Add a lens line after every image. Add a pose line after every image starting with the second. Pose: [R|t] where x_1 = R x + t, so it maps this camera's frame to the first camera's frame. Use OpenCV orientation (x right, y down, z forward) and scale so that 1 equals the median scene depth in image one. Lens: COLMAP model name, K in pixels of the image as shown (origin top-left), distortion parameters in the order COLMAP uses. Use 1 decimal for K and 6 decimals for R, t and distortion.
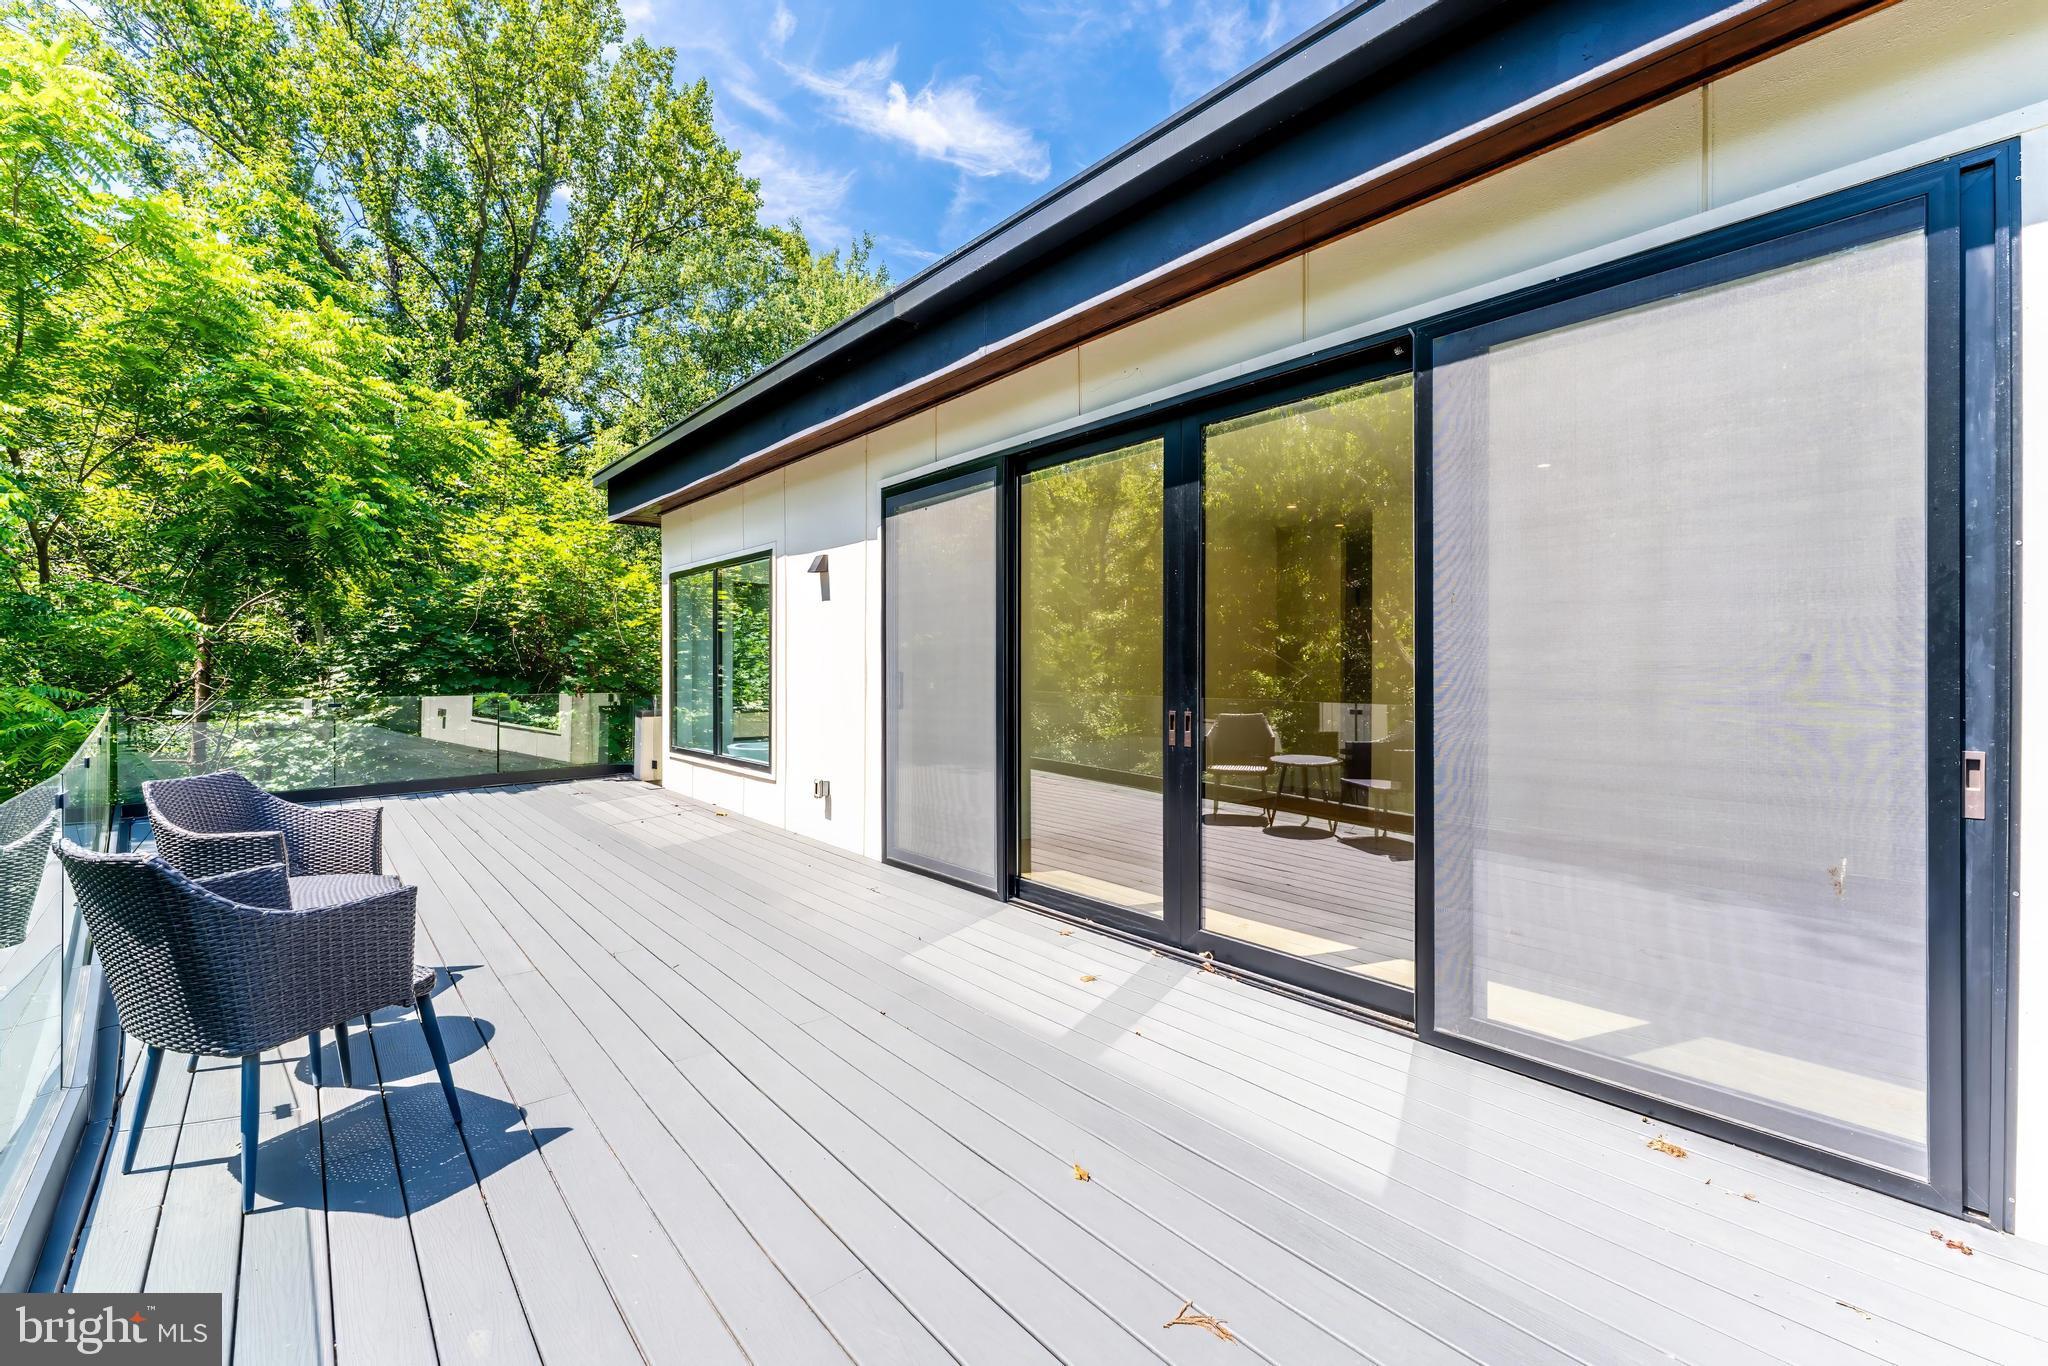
lens RADIAL K [[834.6, 0, 1028.1], [0, 834.6, 671.2], [0, 0, 1]] dist [0.006238, -0.000380]
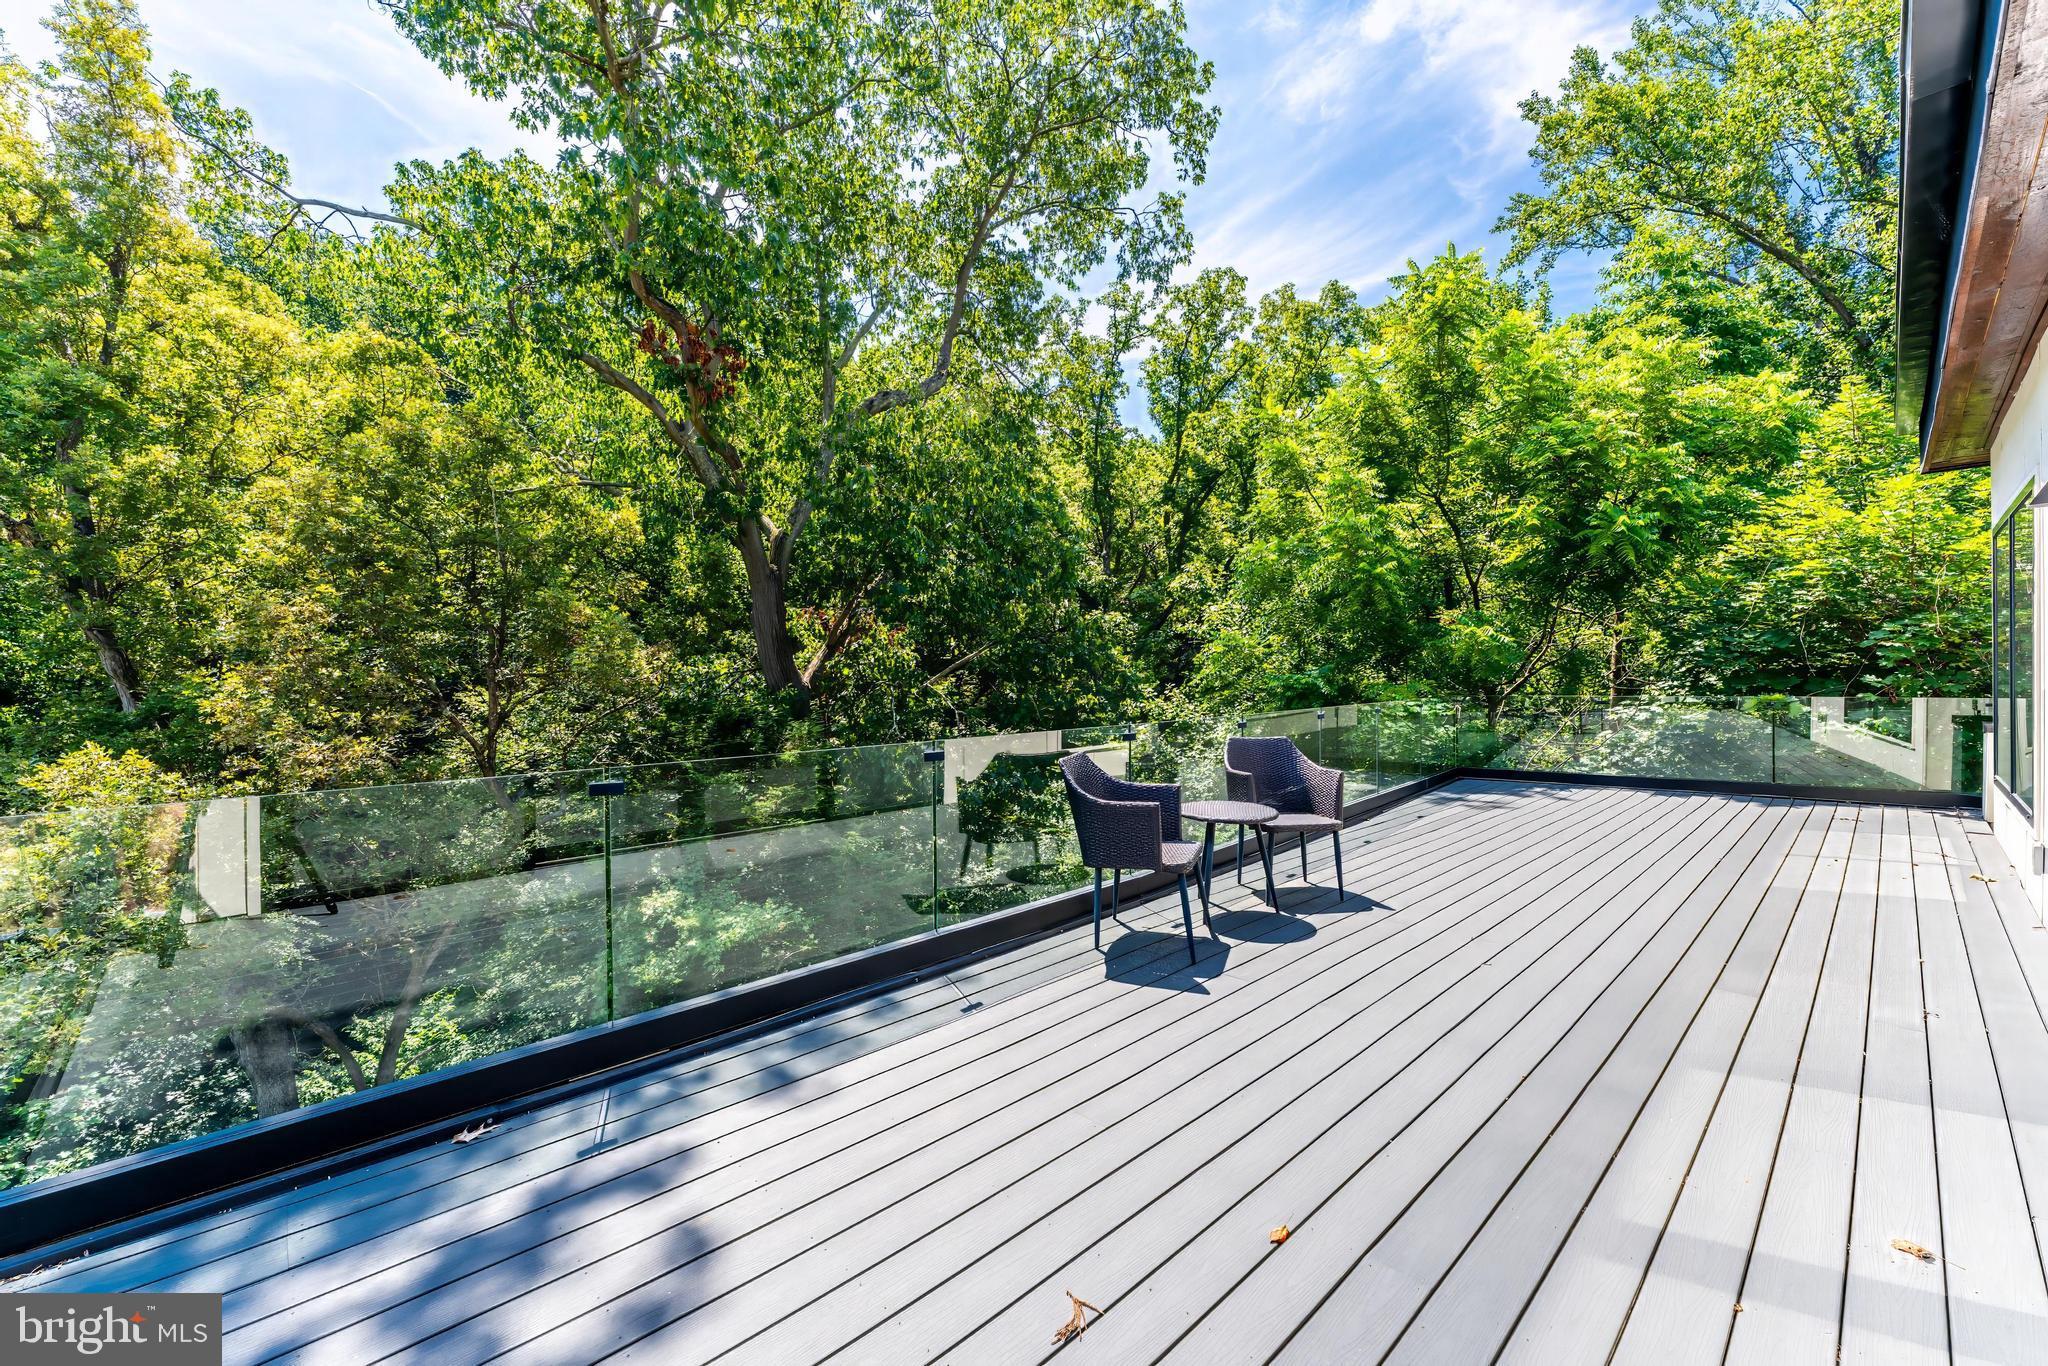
lens RADIAL K [[817.0, 0, 1024.0], [0, 817.0, 683.0], [0, 0, 1]] dist [0.001134, -0.000277]
pose [[0.033832, -0.003550, -0.999421, 0.220603], [0.009015, 0.999954, -0.003246, 0.009284], [0.999387, -0.008900, 0.033863, 0.181423]]
